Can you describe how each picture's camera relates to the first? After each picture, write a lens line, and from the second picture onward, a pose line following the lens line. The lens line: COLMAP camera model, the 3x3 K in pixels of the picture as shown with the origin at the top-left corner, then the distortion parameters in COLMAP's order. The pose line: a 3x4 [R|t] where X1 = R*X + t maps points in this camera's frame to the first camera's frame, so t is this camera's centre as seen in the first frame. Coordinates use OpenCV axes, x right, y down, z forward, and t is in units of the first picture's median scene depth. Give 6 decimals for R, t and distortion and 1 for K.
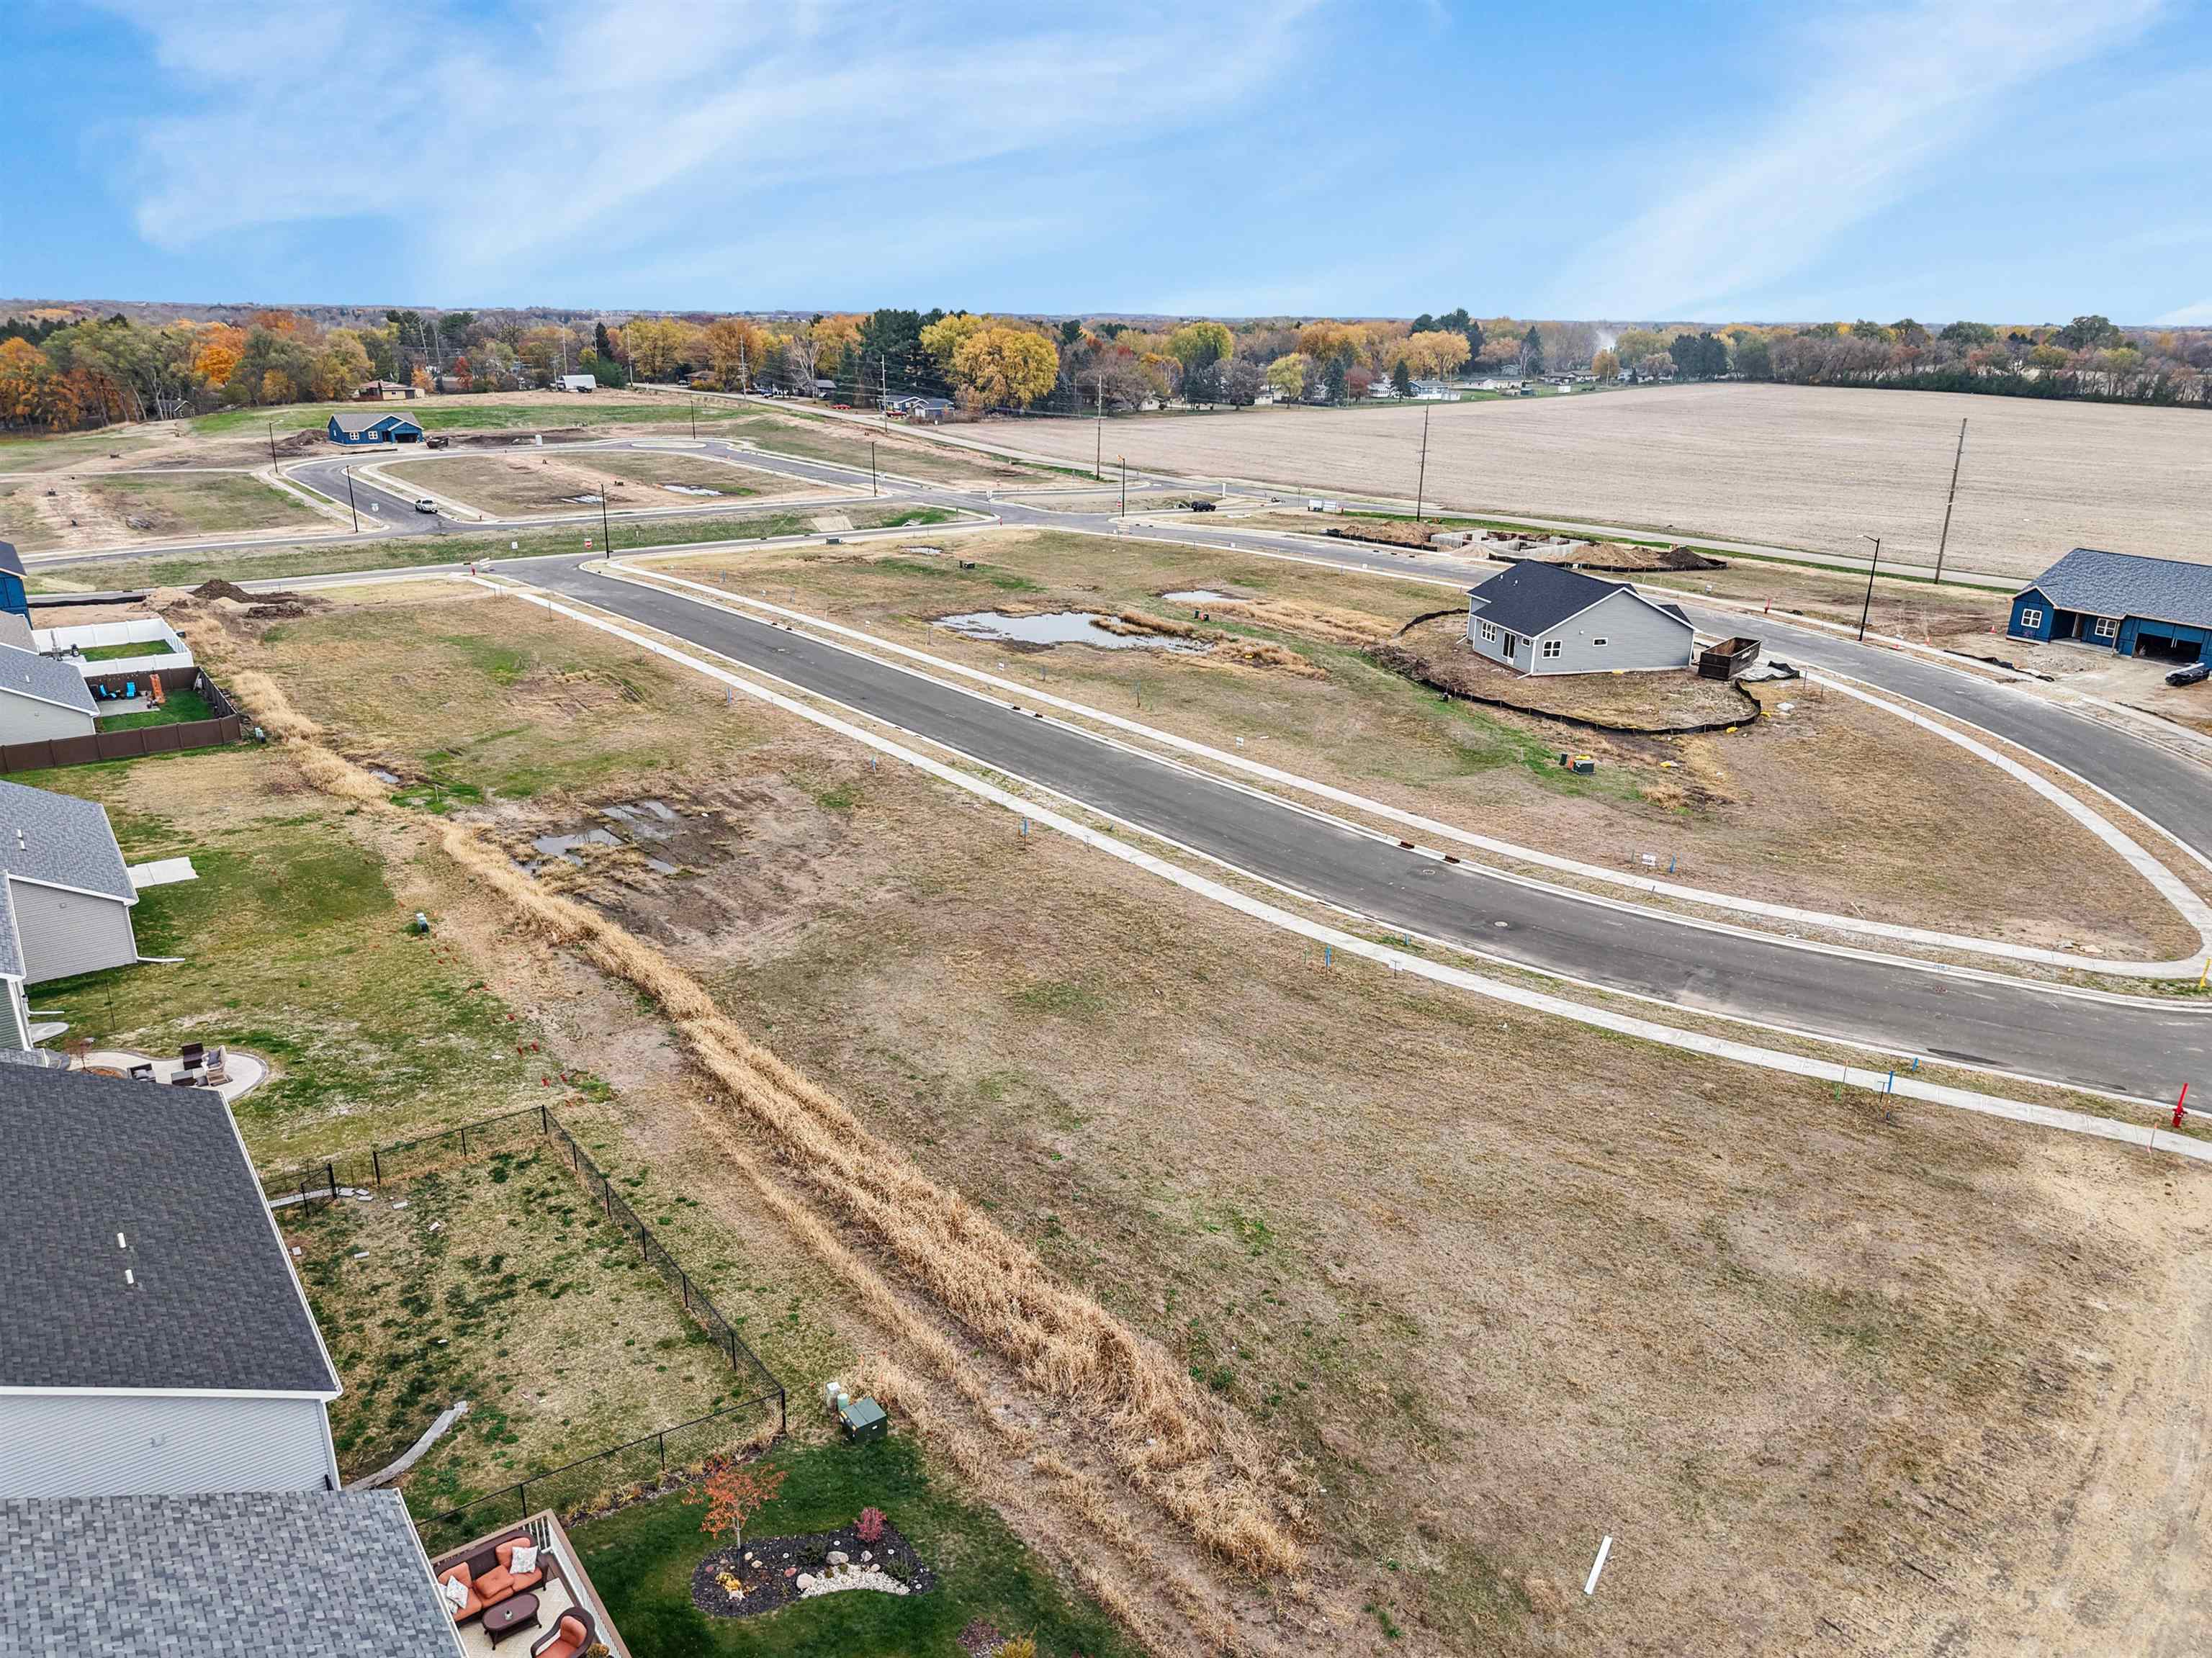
lens RADIAL K [[1507.9, 0, 1095.9], [0, 1507.9, 828.6], [0, 0, 1]] dist [0.037360, -0.041450]
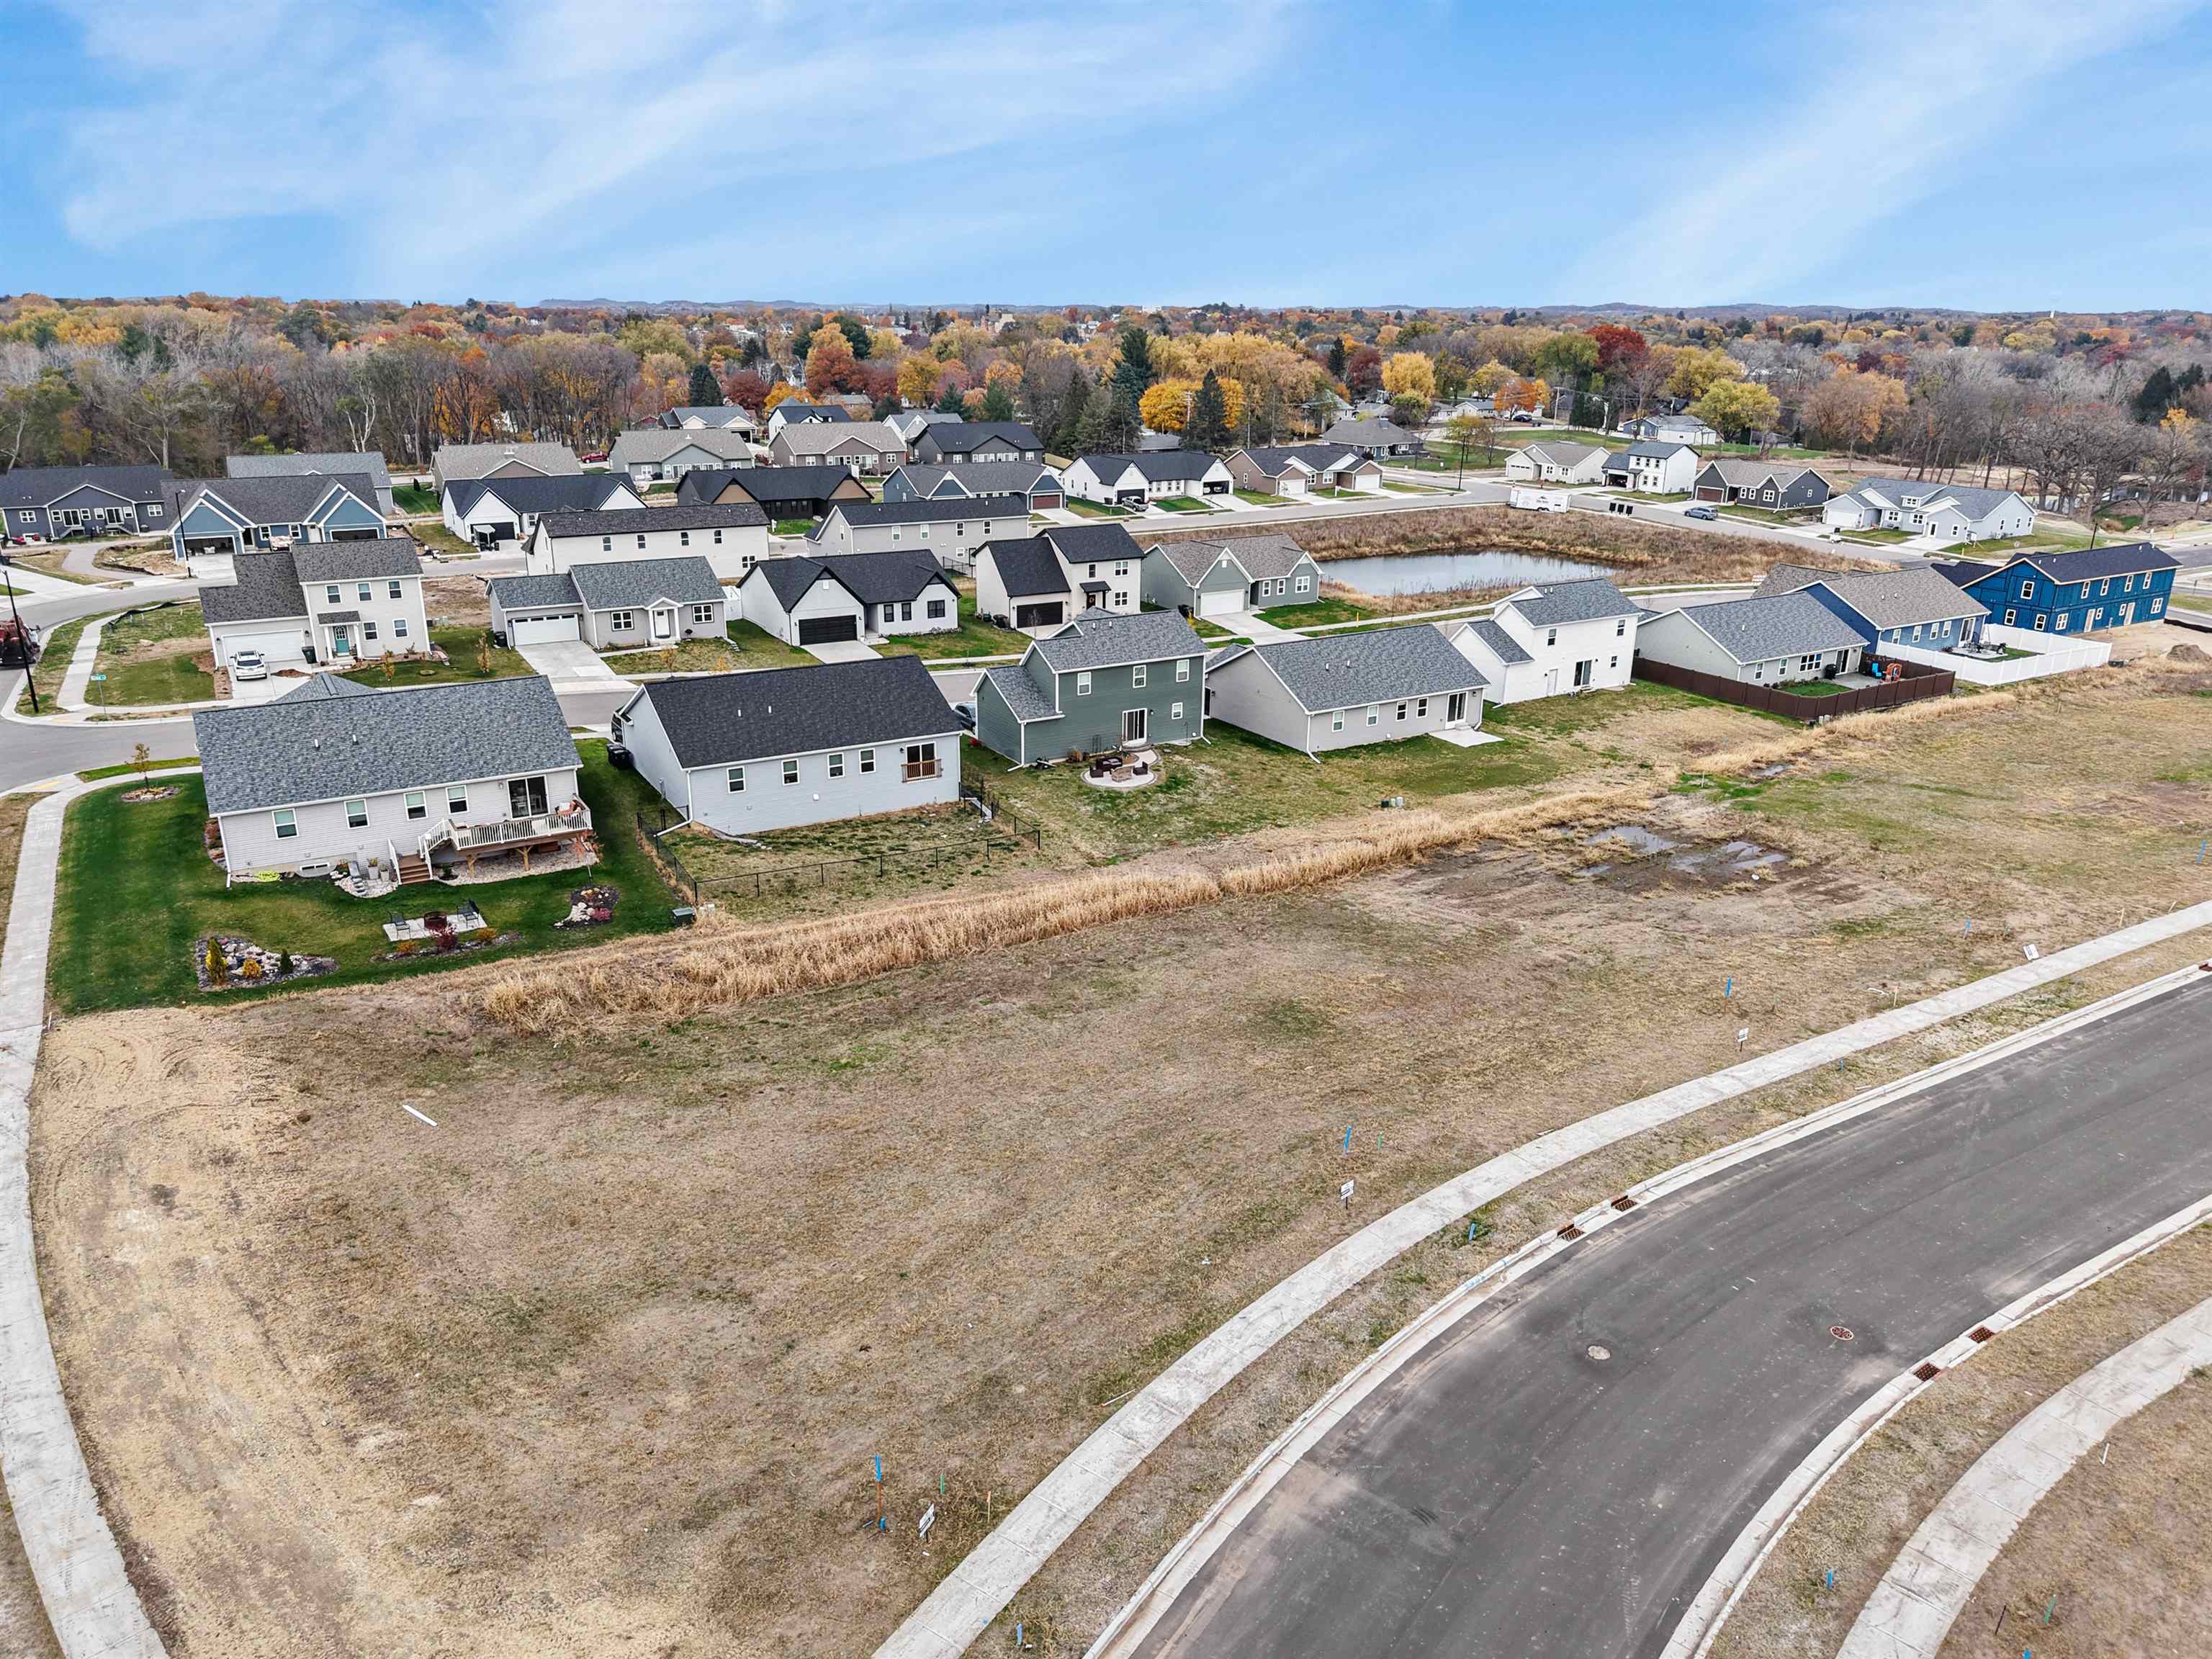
lens RADIAL K [[1501.0, 0, 1101.0], [0, 1501.0, 829.0], [0, 0, 1]] dist [0.057253, -0.074480]
pose [[-0.096650, 0.313668, -0.944601, 0.152663], [-0.329604, 0.885409, 0.327737, -0.048787], [0.939159, 0.343020, 0.017811, 0.141663]]
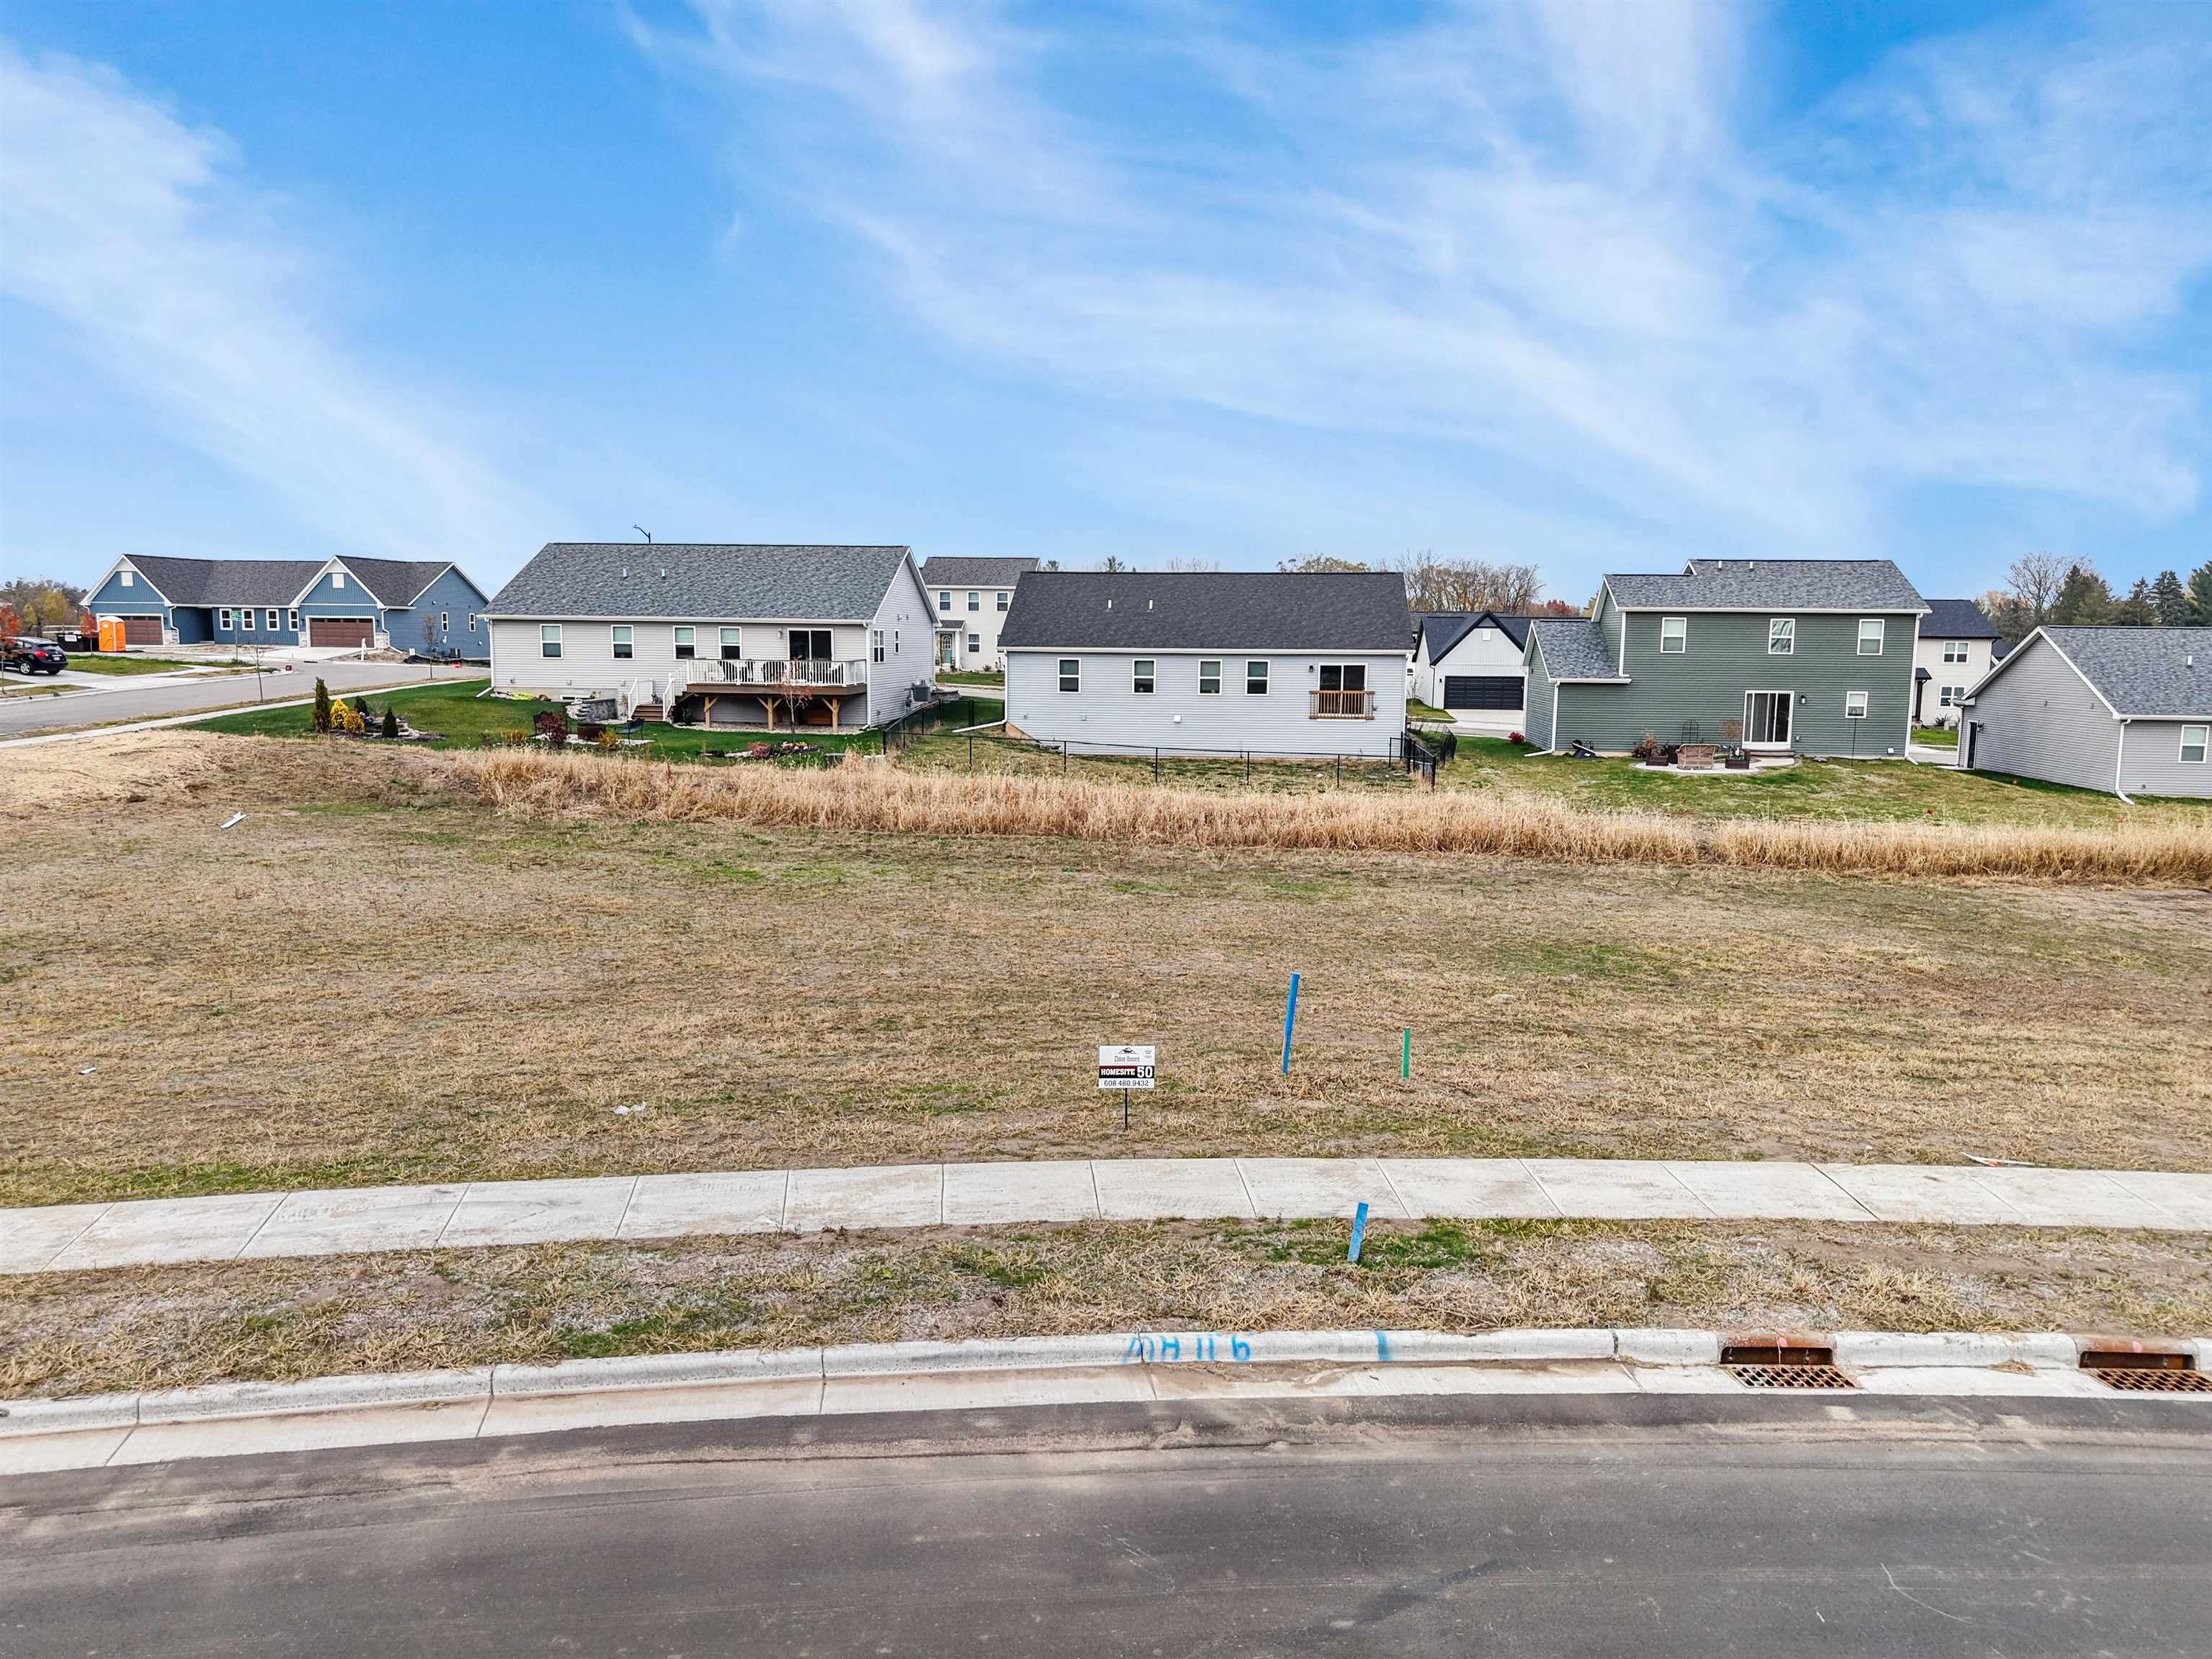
lens RADIAL K [[1520.4, 0, 1100.1], [0, 1520.4, 833.1], [0, 0, 1]] dist [0.033788, -0.040747]
pose [[-0.676397, 0.078057, -0.732389, 0.068306], [-0.250891, 0.910483, 0.328748, -0.005434], [0.692489, 0.406114, -0.596264, 0.199243]]
